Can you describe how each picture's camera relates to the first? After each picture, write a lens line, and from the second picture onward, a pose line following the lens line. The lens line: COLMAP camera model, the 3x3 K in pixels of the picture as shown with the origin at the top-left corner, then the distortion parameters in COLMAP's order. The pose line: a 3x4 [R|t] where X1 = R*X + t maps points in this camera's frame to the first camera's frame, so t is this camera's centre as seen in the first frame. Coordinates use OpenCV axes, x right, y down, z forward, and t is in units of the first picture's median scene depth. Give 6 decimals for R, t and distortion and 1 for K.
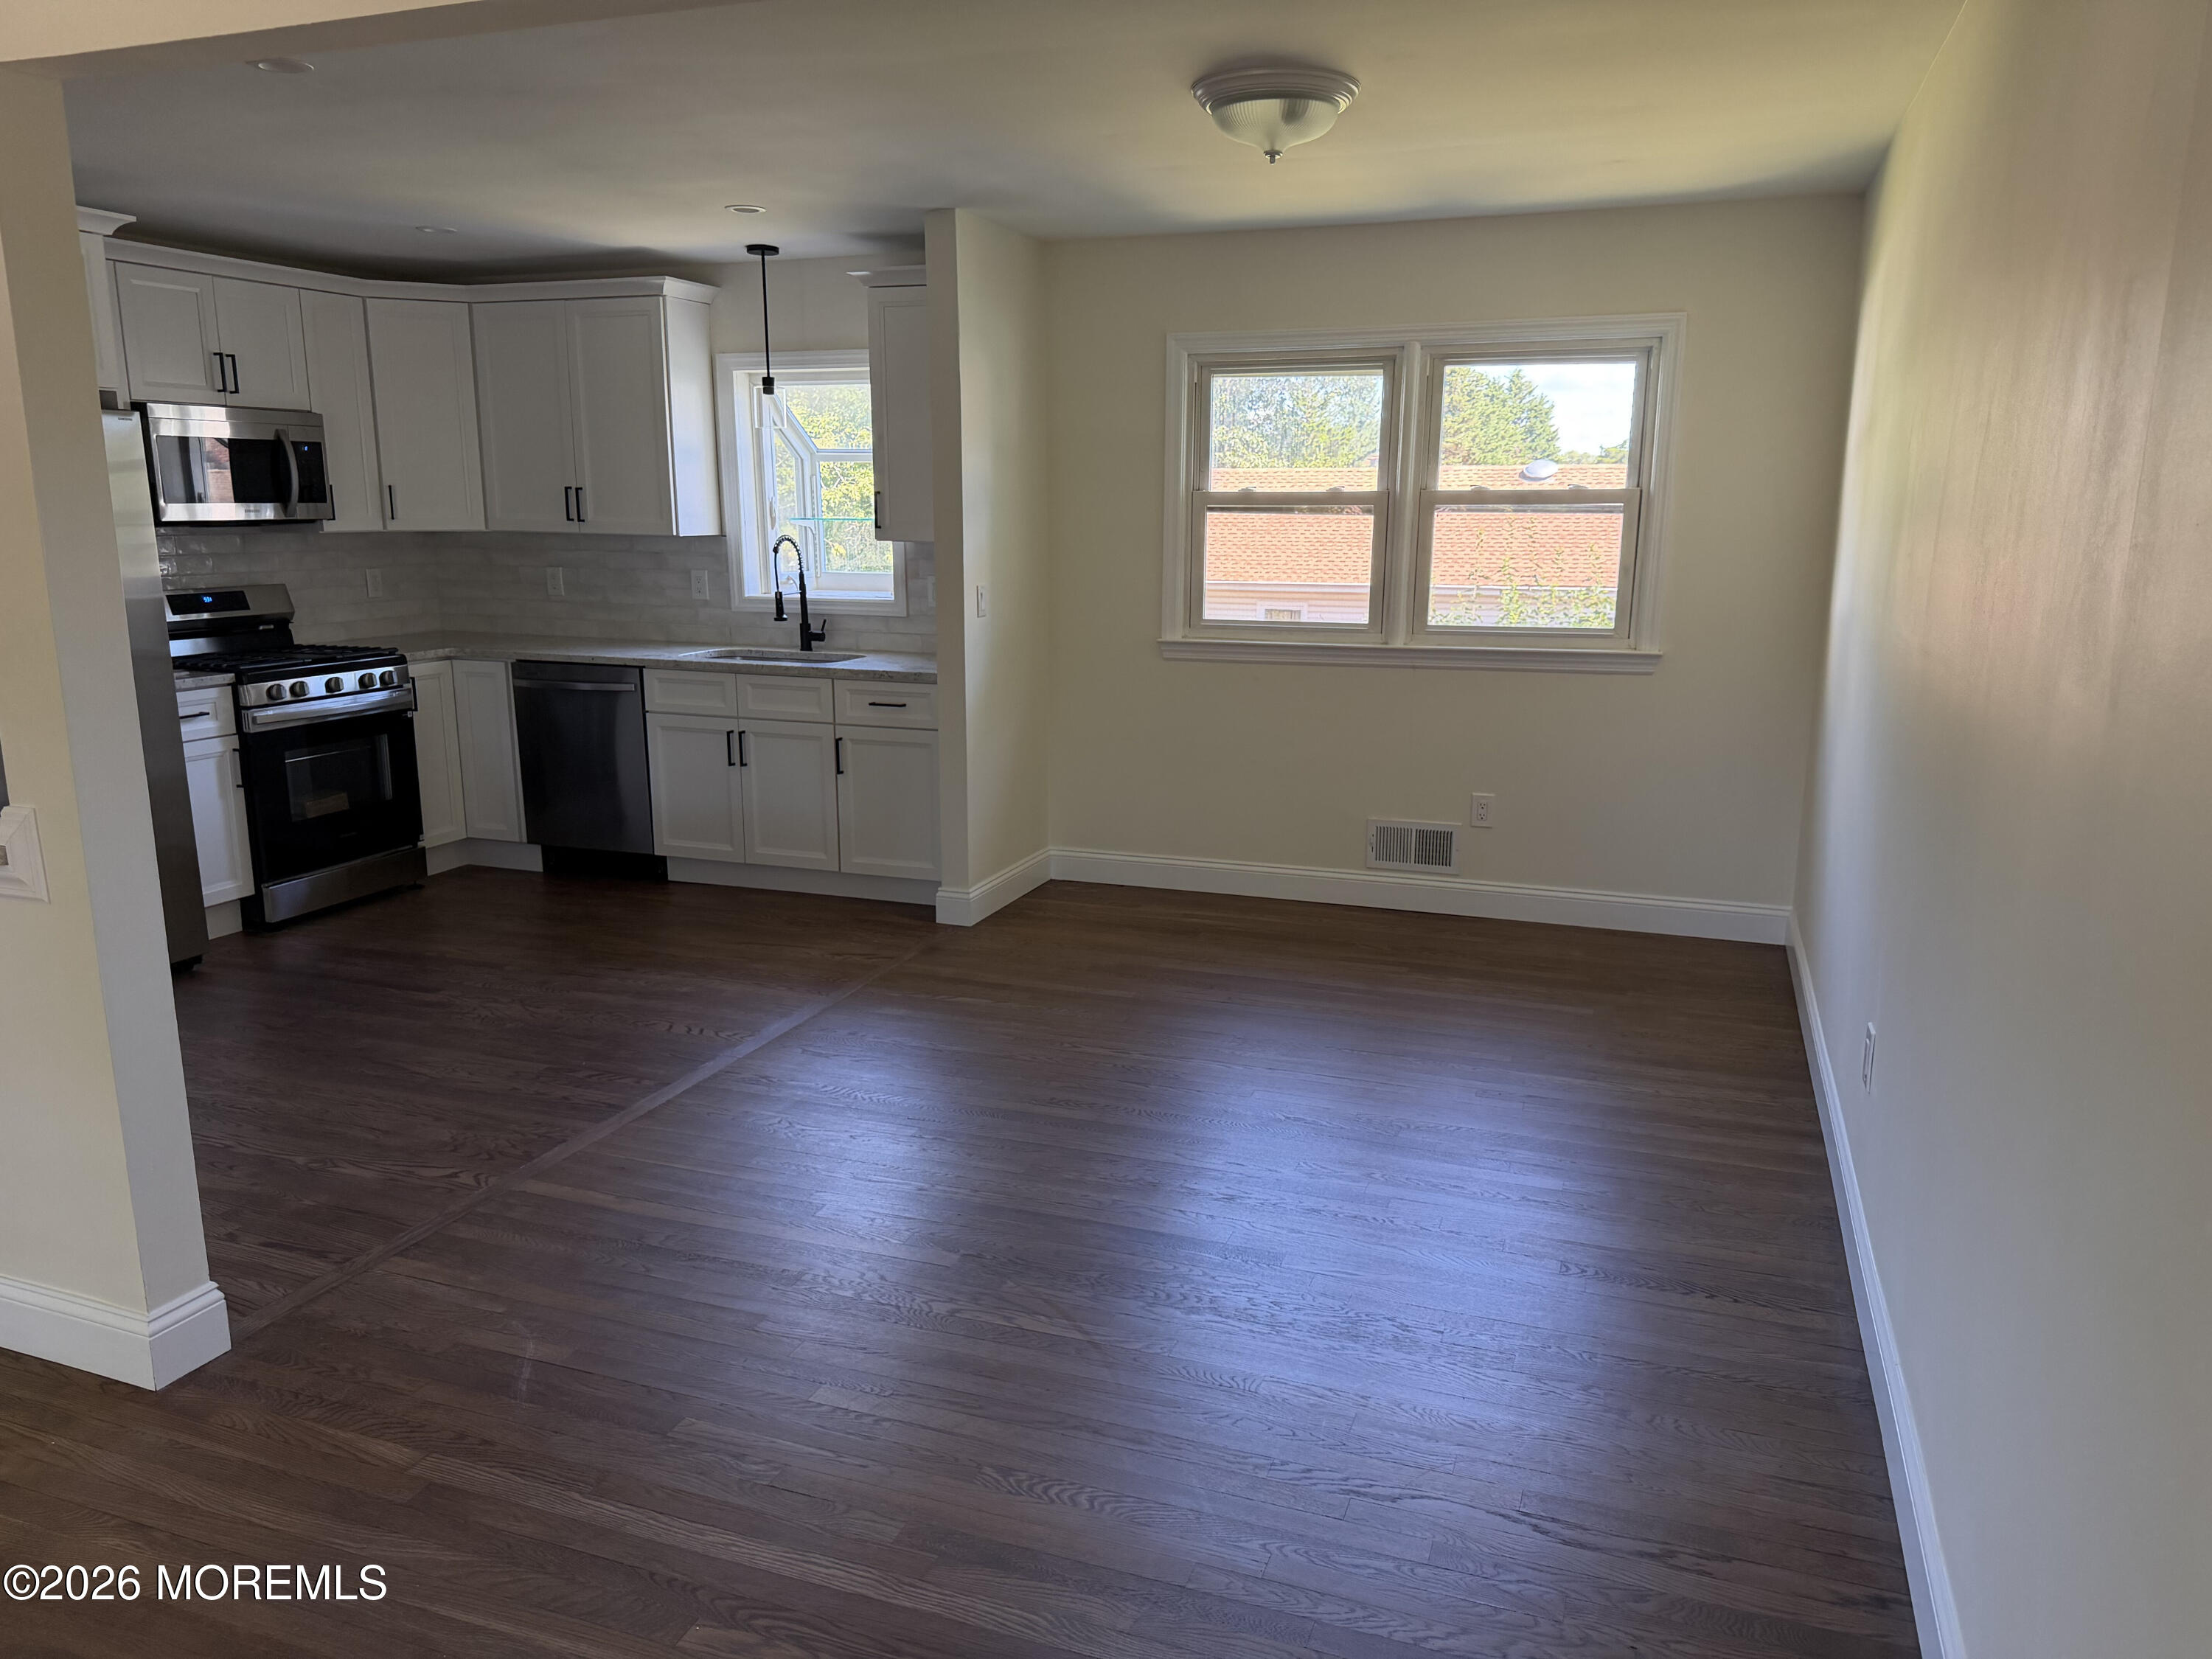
lens RADIAL K [[1545.5, 0, 1107.4], [0, 1545.5, 838.2], [0, 0, 1]] dist [0.115772, -0.203488]
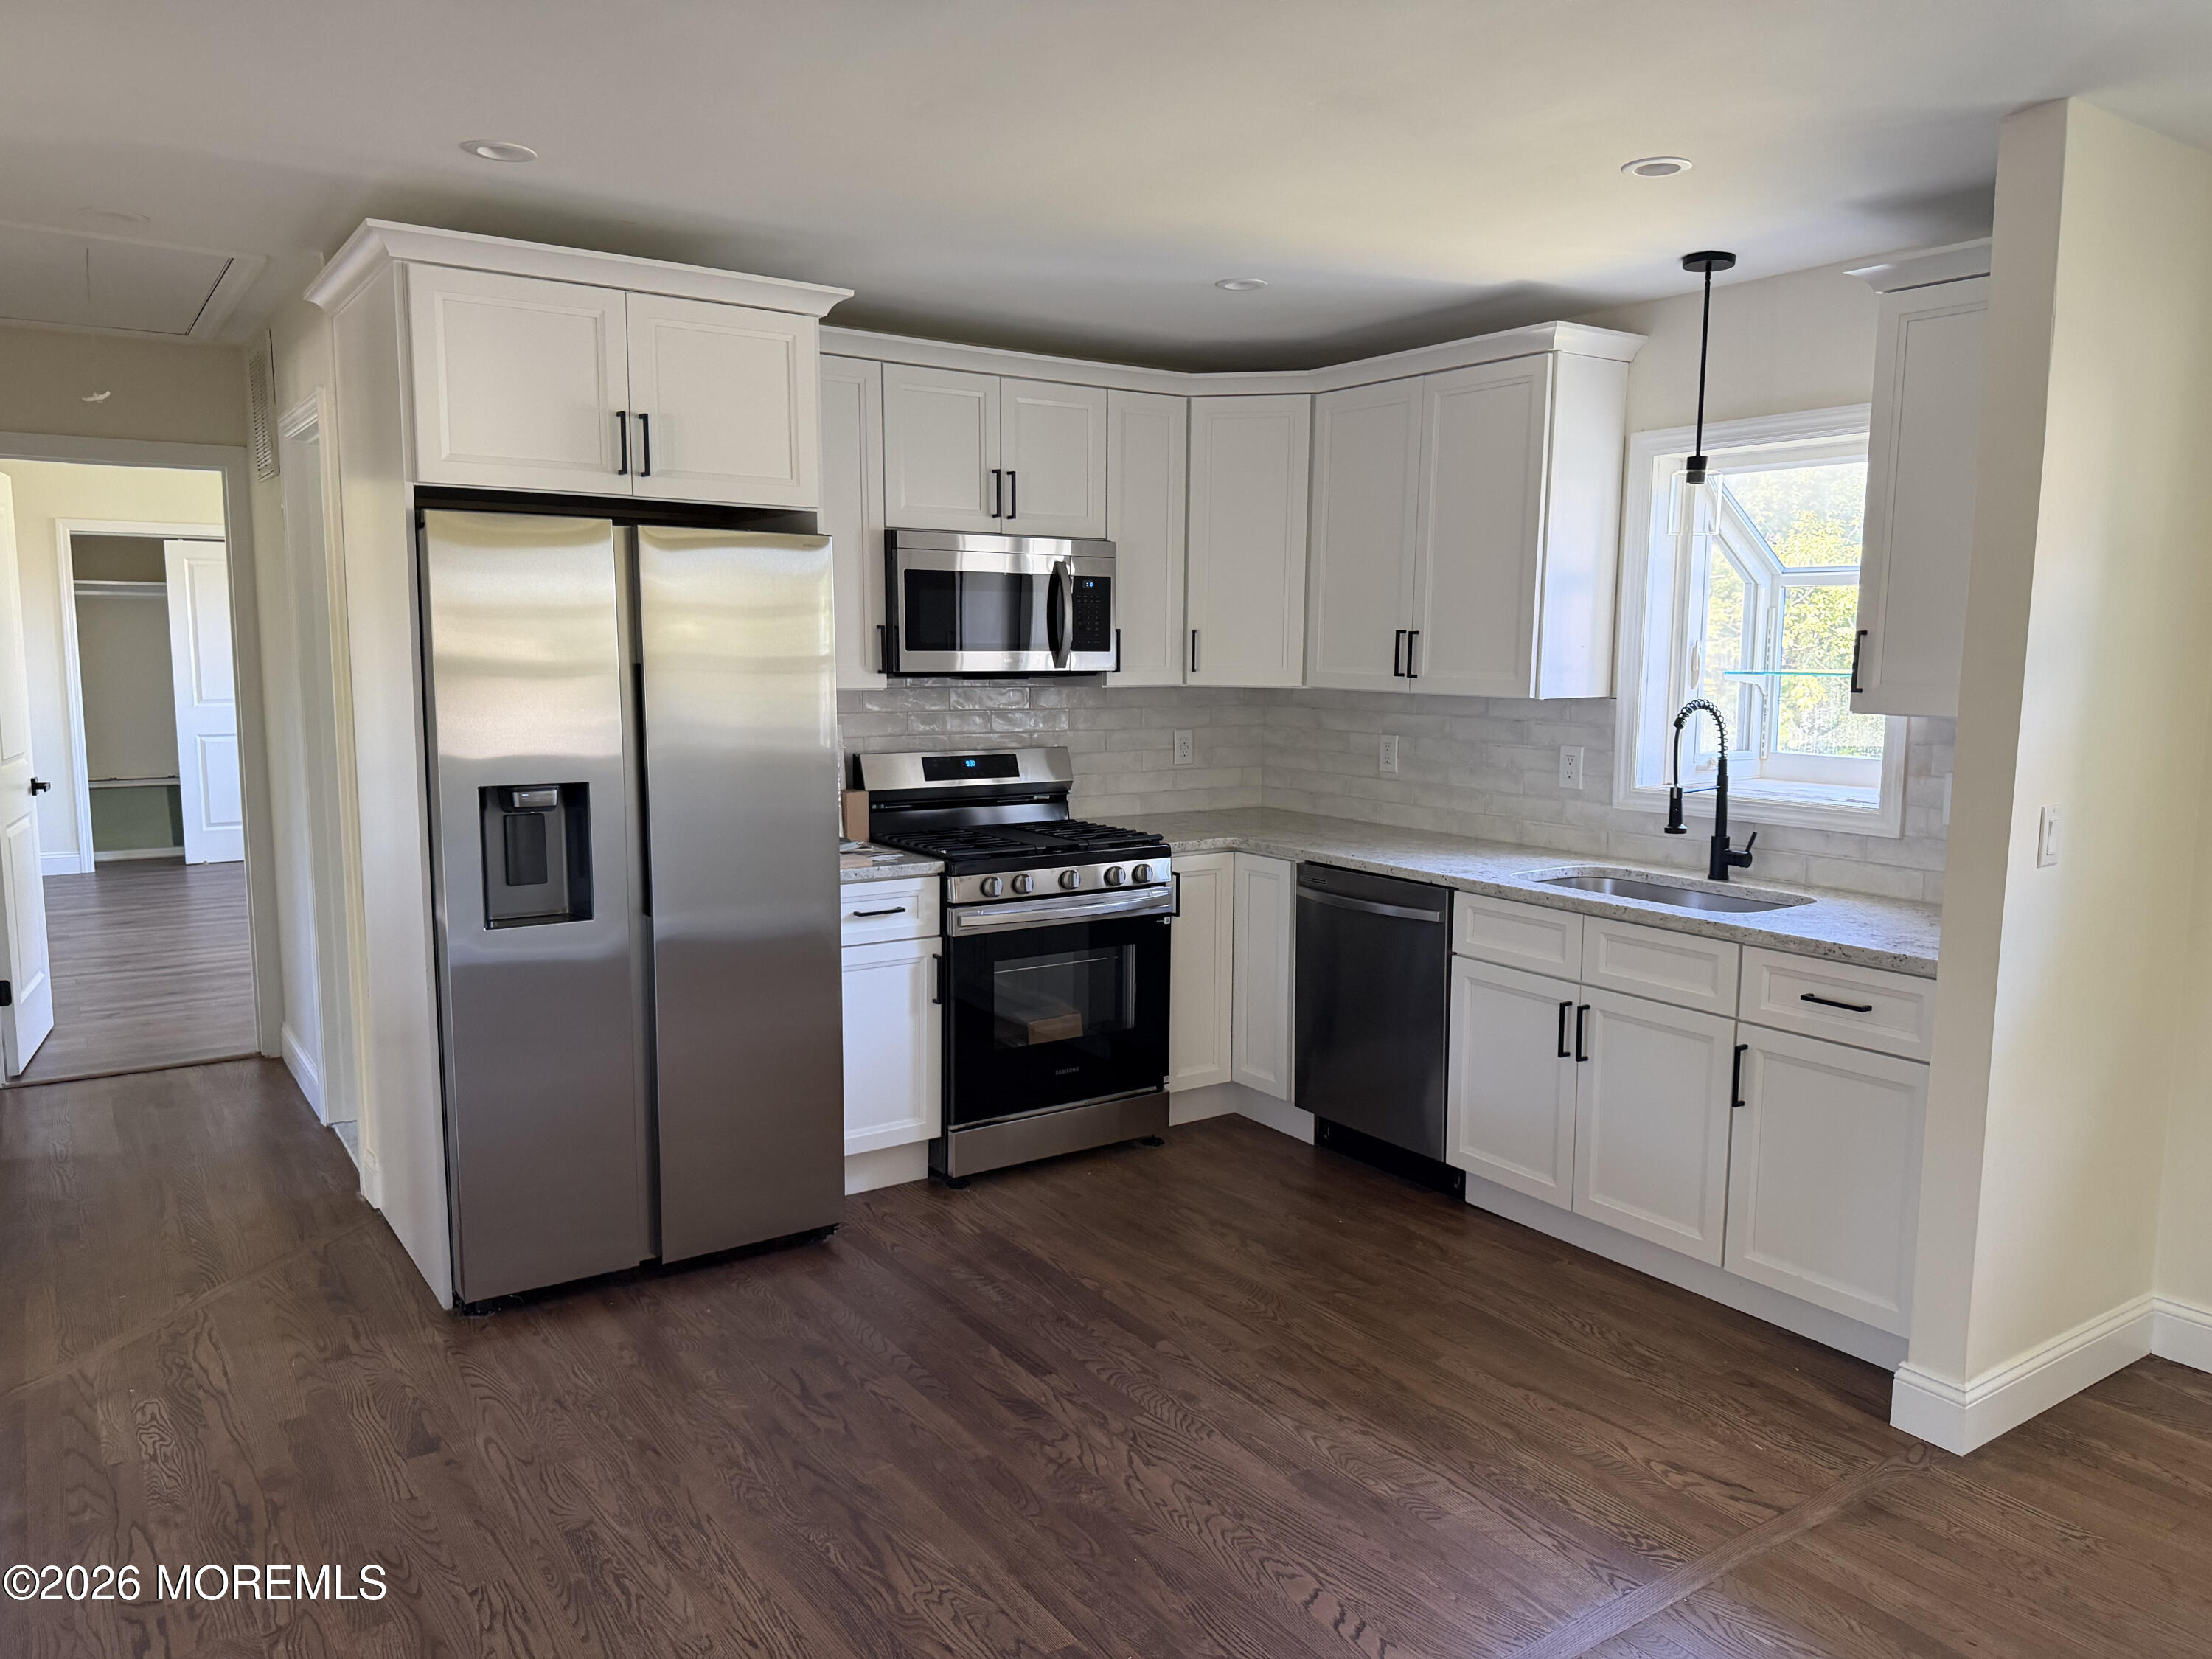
lens RADIAL K [[1545.5, 0, 1107.4], [0, 1545.5, 838.2], [0, 0, 1]] dist [0.115772, -0.203488]
pose [[0.812315, 0.076405, -0.578193, -0.030775], [-0.127788, 0.990609, -0.048628, -0.079079], [0.569047, 0.113388, 0.814450, 0.359966]]
